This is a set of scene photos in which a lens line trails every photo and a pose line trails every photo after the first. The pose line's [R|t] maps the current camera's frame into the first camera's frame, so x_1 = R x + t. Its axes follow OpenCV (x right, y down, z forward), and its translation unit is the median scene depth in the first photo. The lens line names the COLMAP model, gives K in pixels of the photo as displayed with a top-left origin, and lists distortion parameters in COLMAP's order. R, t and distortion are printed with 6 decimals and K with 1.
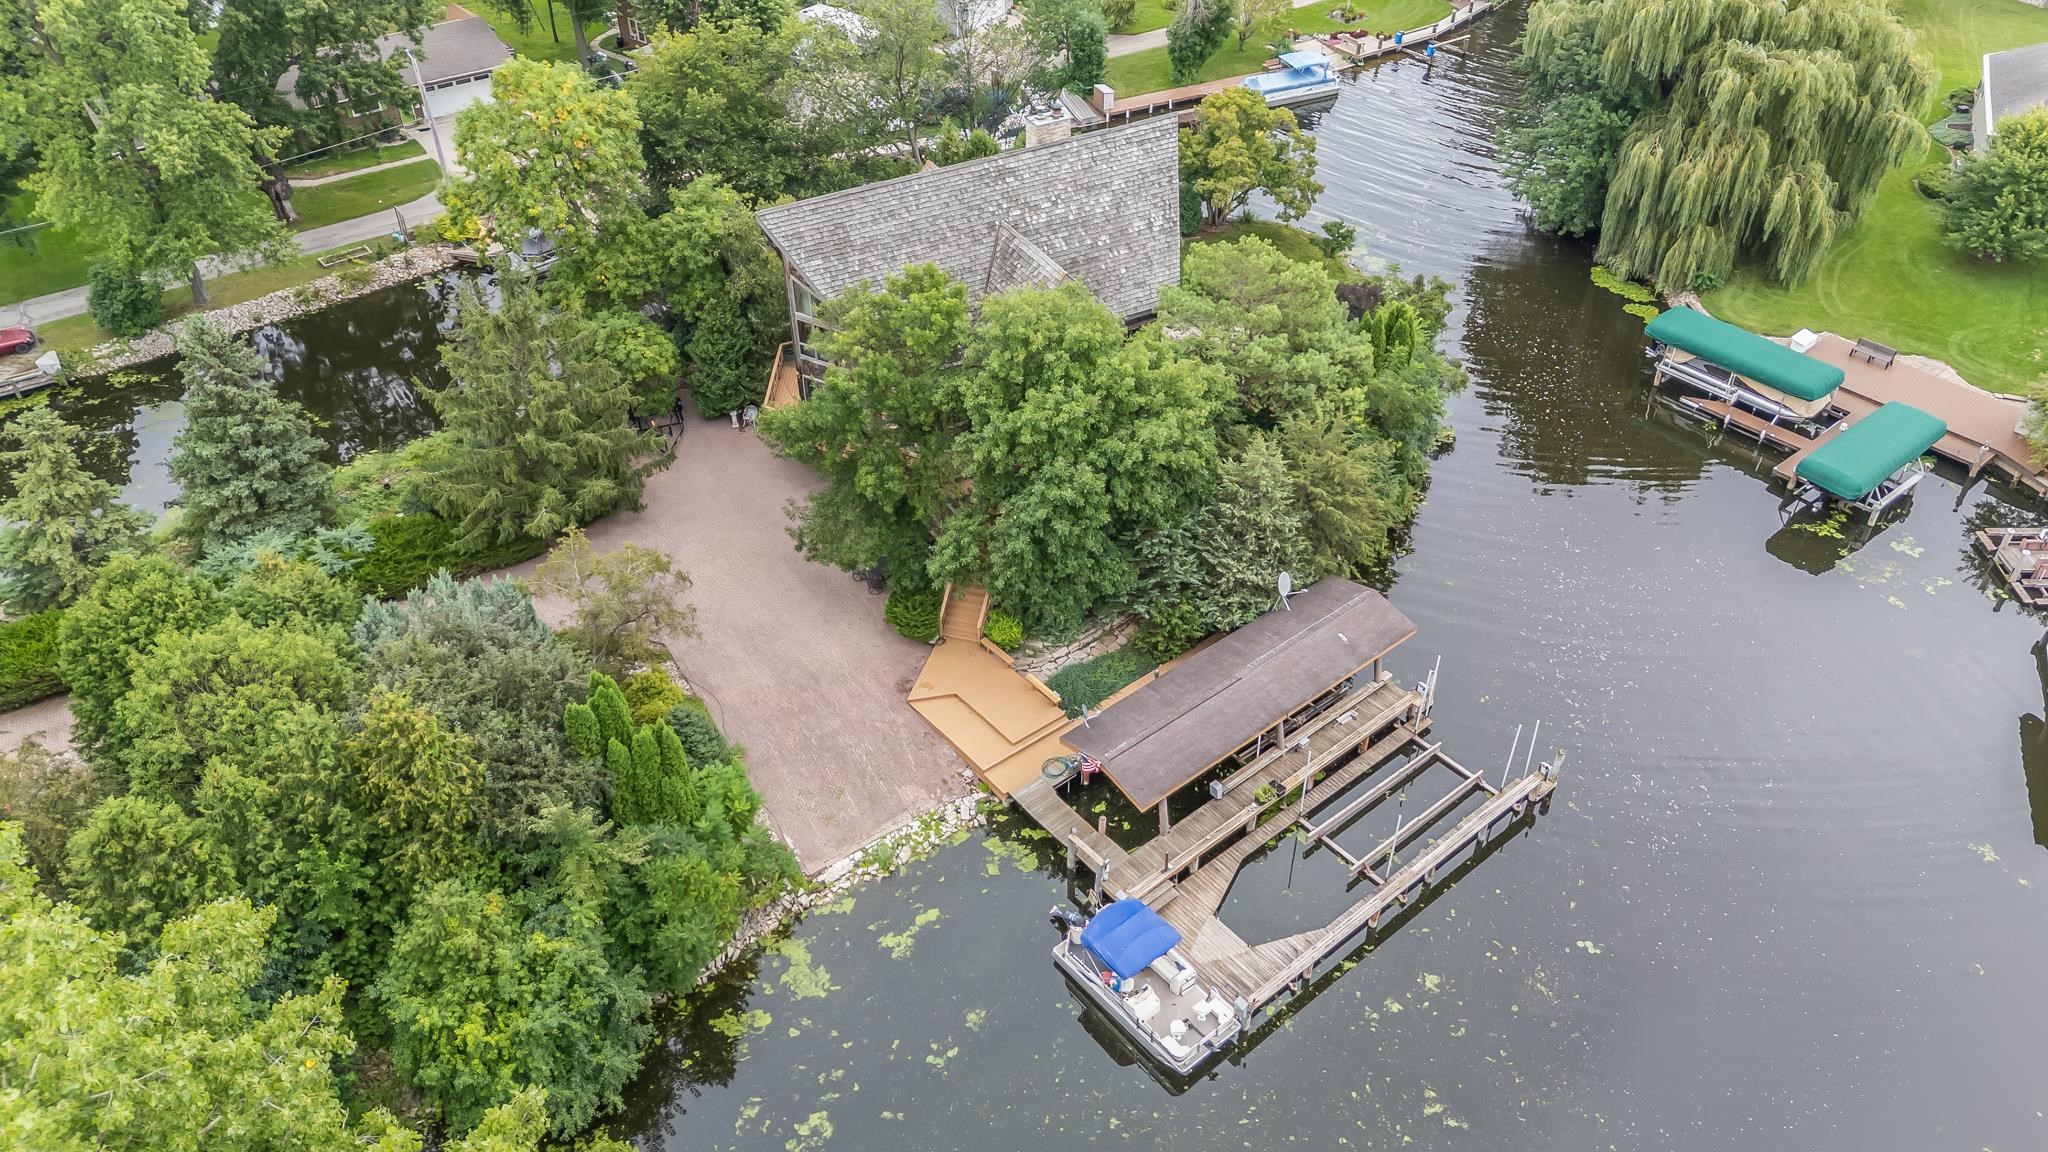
lens RADIAL K [[1486.3, 0, 1023.6], [0, 1486.3, 571.5], [0, 0, 1]] dist [0.129272, -0.159389]
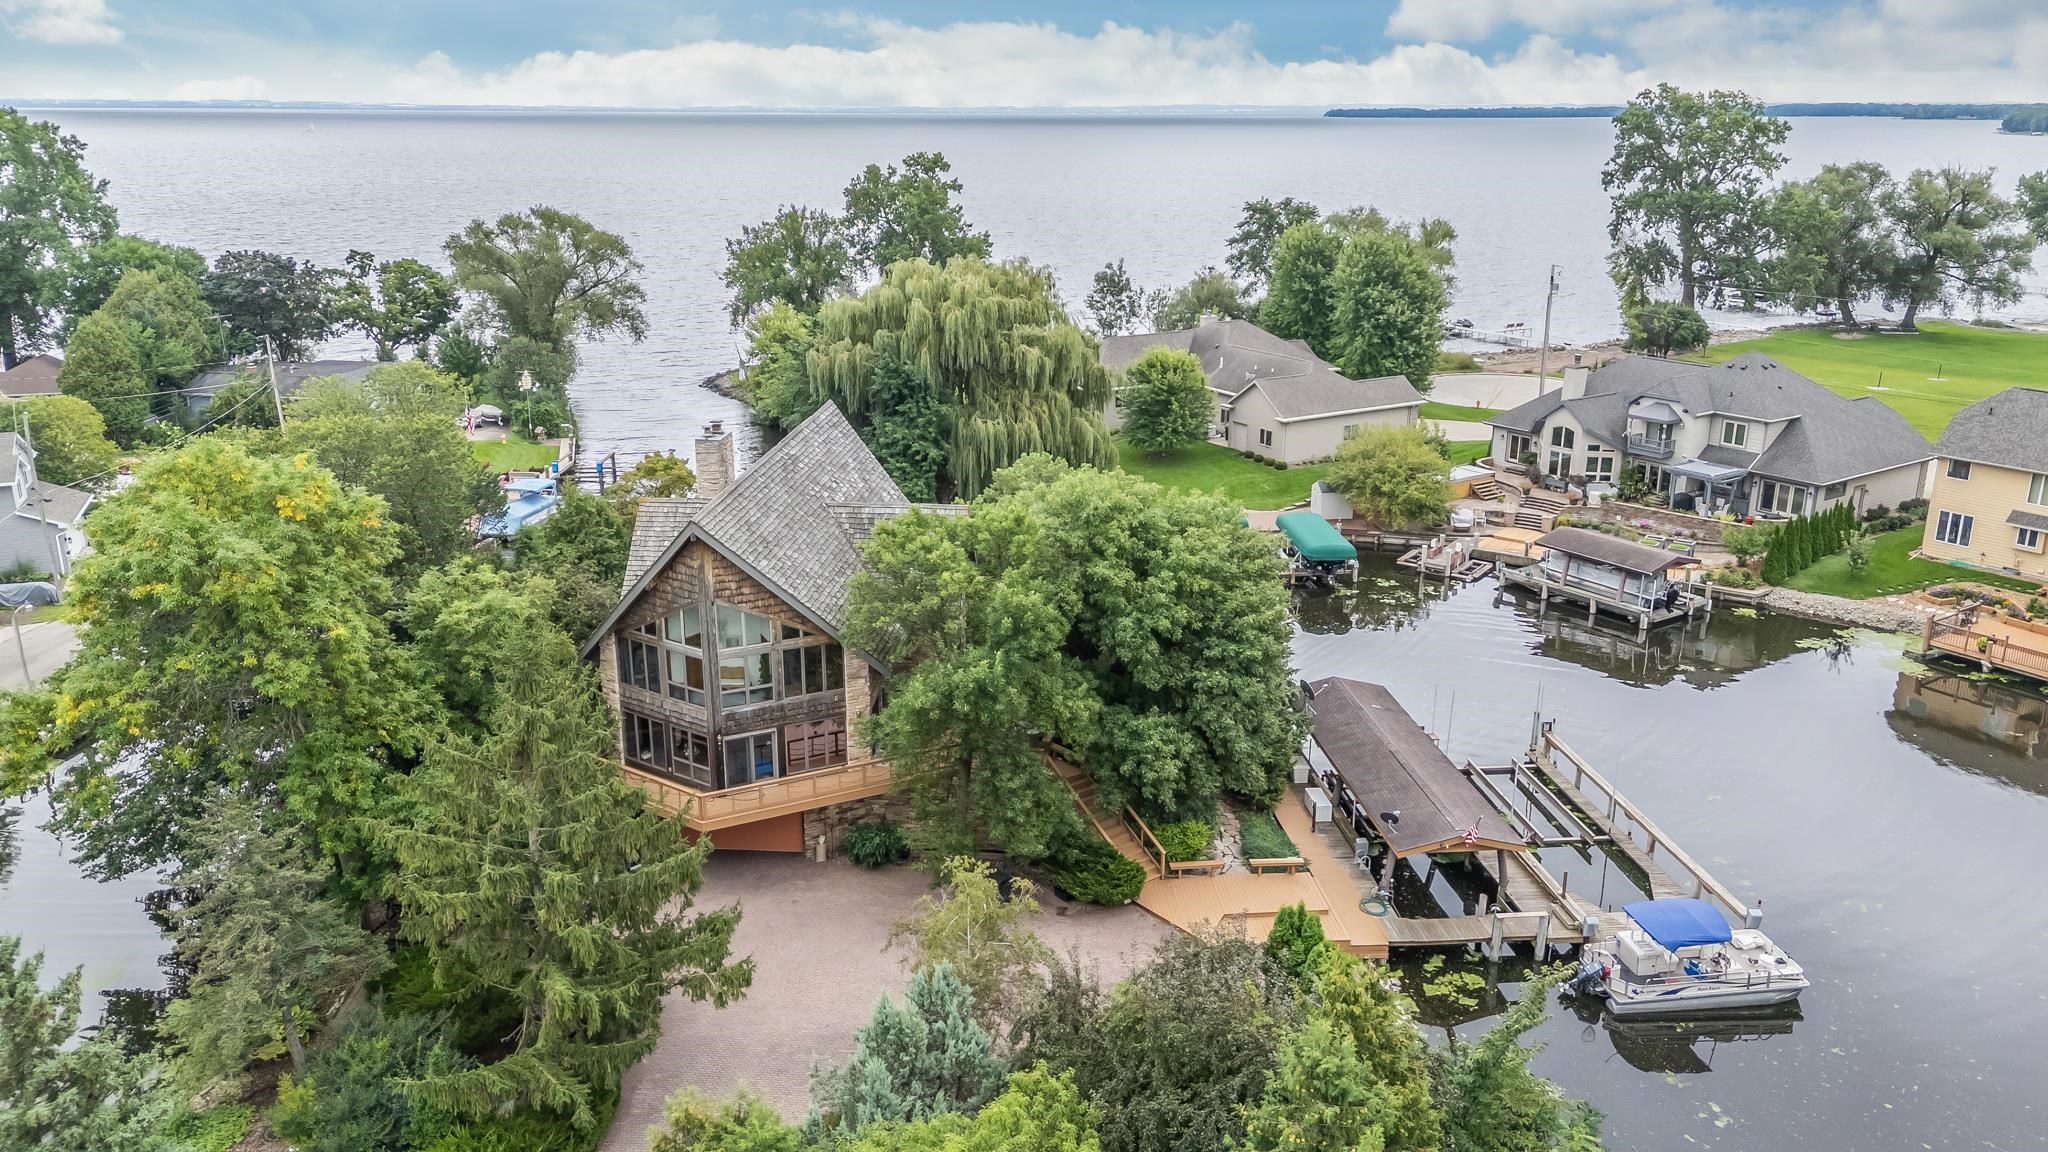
lens RADIAL K [[1486.3, 0, 1023.6], [0, 1486.3, 571.5], [0, 0, 1]] dist [0.129272, -0.159389]
pose [[0.568928, -0.238906, 0.786921, -0.566117], [0.517536, 0.847648, -0.116826, -0.031730], [-0.639122, 0.473726, 0.605894, 0.358207]]
